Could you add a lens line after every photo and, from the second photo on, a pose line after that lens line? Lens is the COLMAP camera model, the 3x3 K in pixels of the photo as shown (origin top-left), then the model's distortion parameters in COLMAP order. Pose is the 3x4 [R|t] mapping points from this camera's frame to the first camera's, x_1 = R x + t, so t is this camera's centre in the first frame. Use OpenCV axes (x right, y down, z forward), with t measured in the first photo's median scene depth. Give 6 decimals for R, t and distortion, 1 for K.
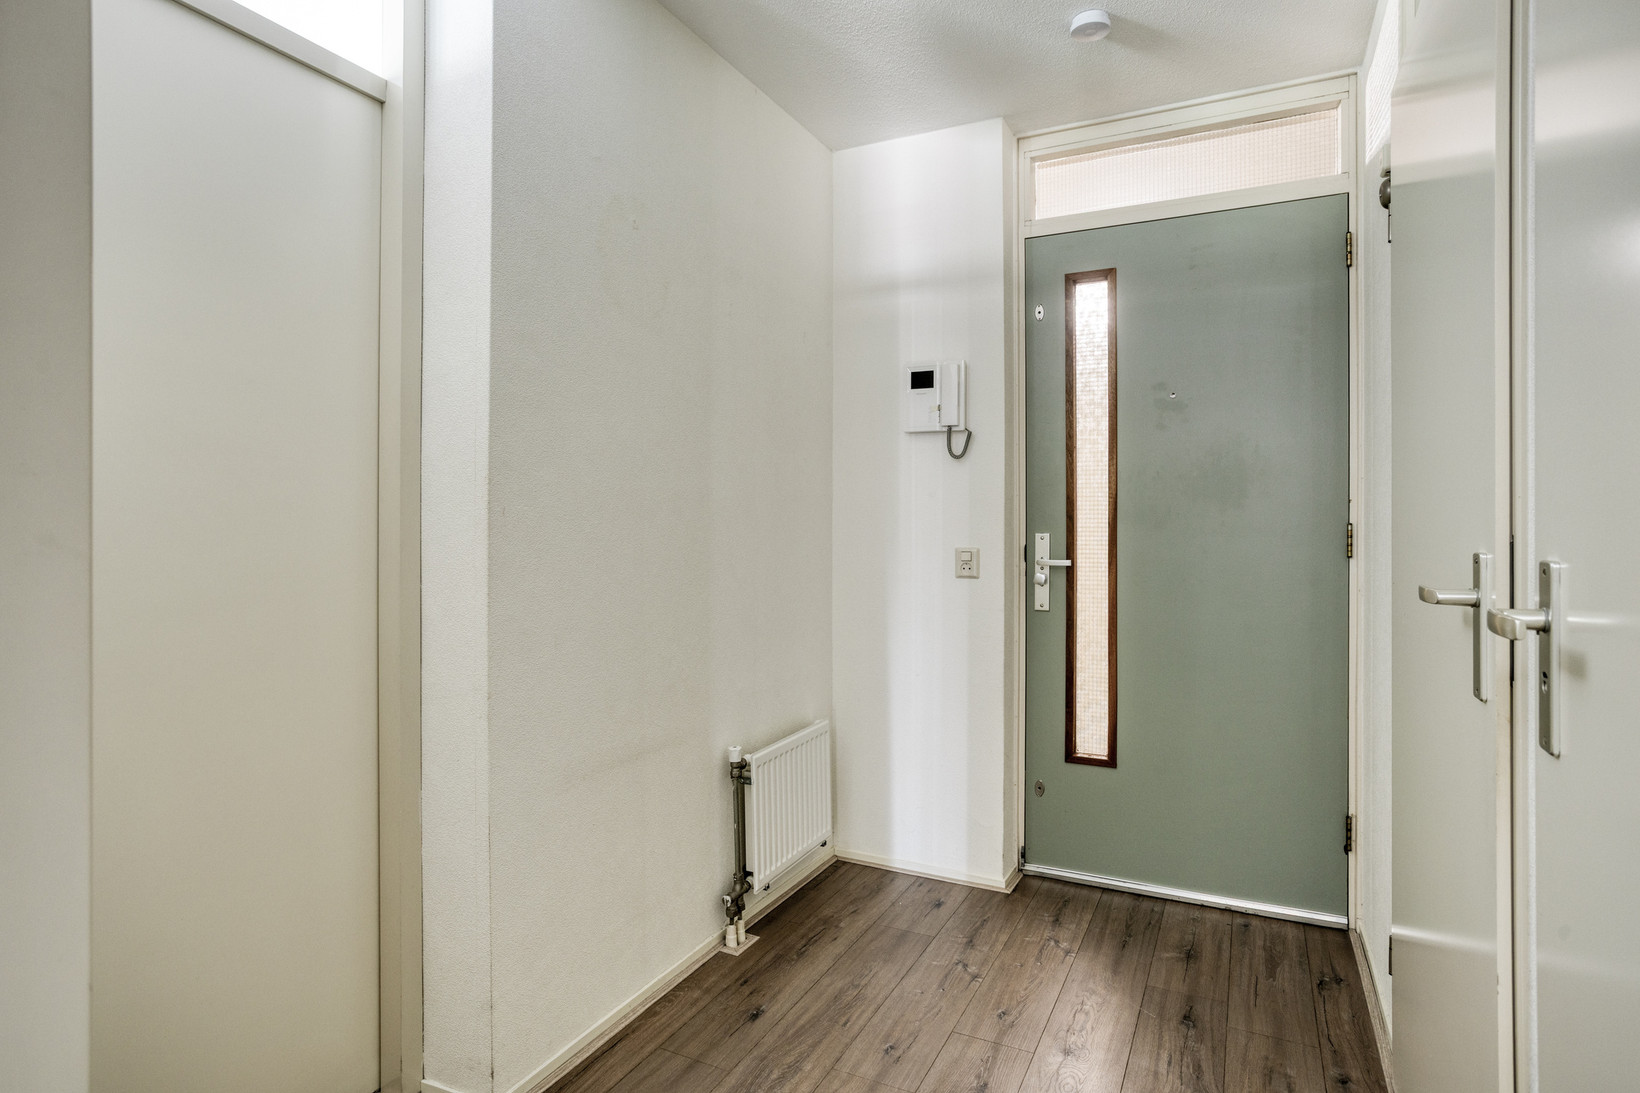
lens RADIAL K [[894.6, 0, 808.7], [0, 894.6, 545.9], [0, 0, 1]] dist [0.003031, 0.000432]
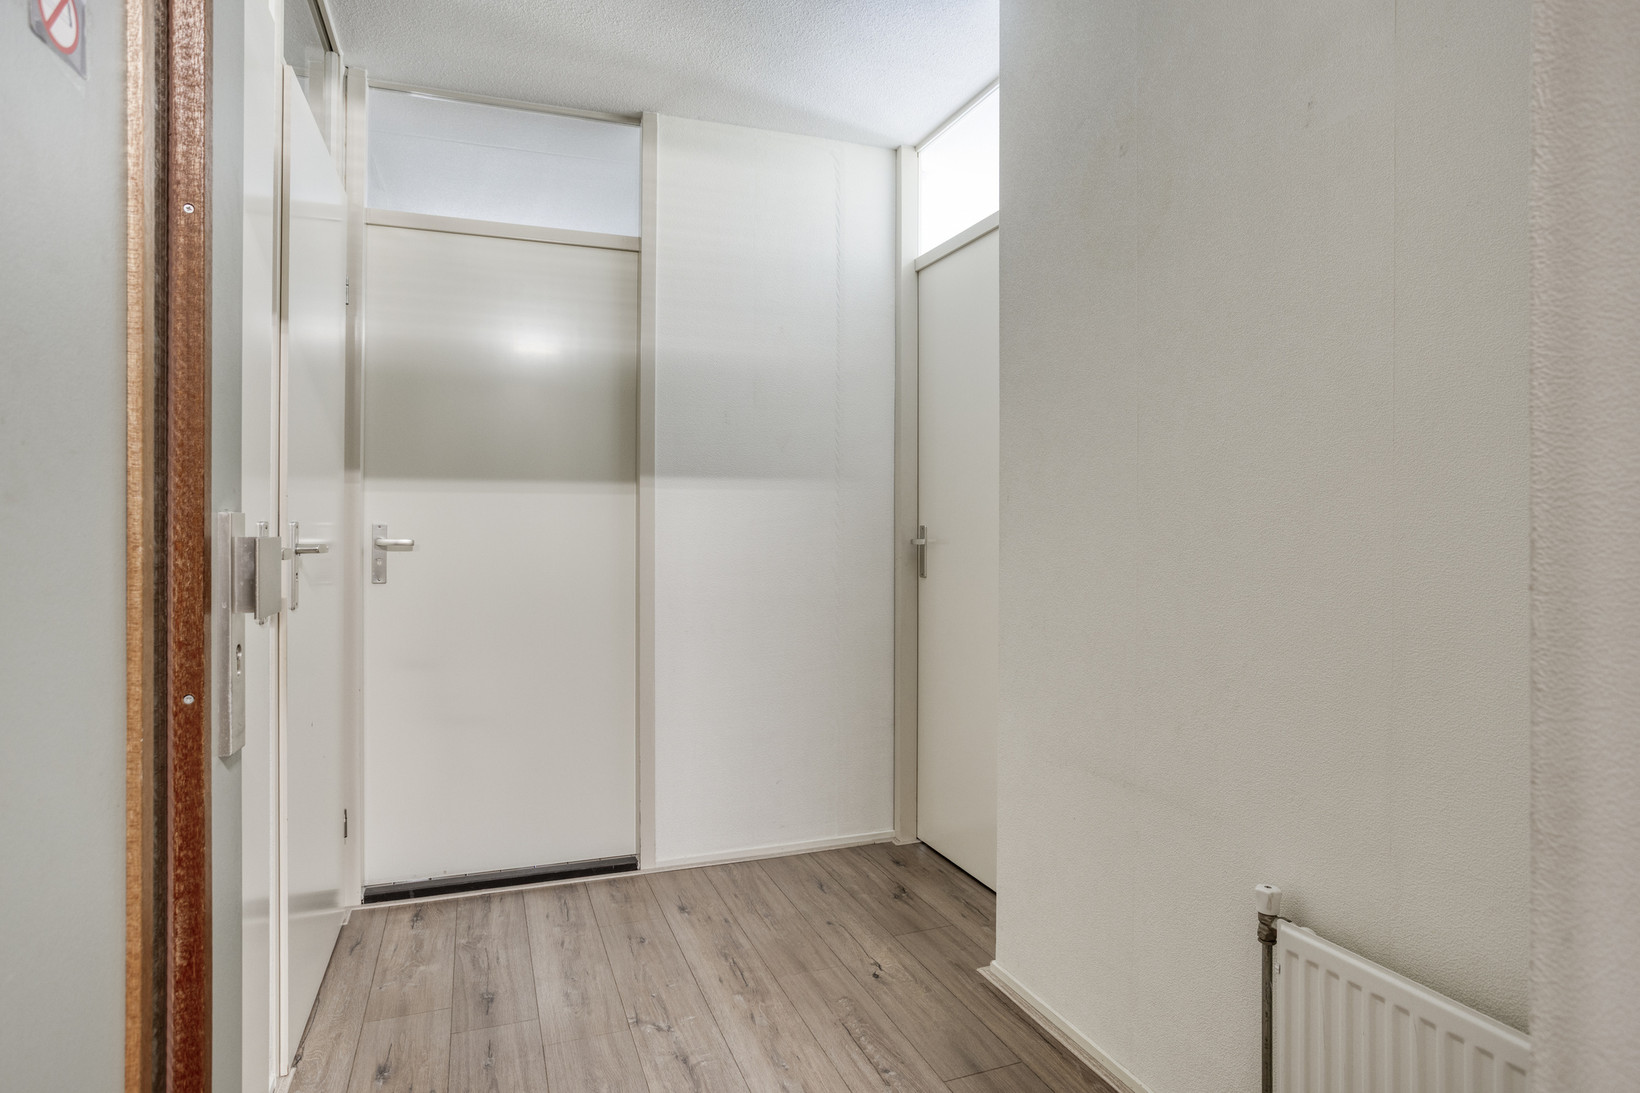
lens RADIAL K [[894.6, 0, 810.1], [0, 894.6, 538.6], [0, 0, 1]] dist [0.003031, 0.000432]
pose [[-0.684912, -0.018130, -0.728400, 0.781845], [-0.027234, 0.999629, 0.000728, 0.004489], [0.728117, 0.020336, -0.685151, 1.653811]]
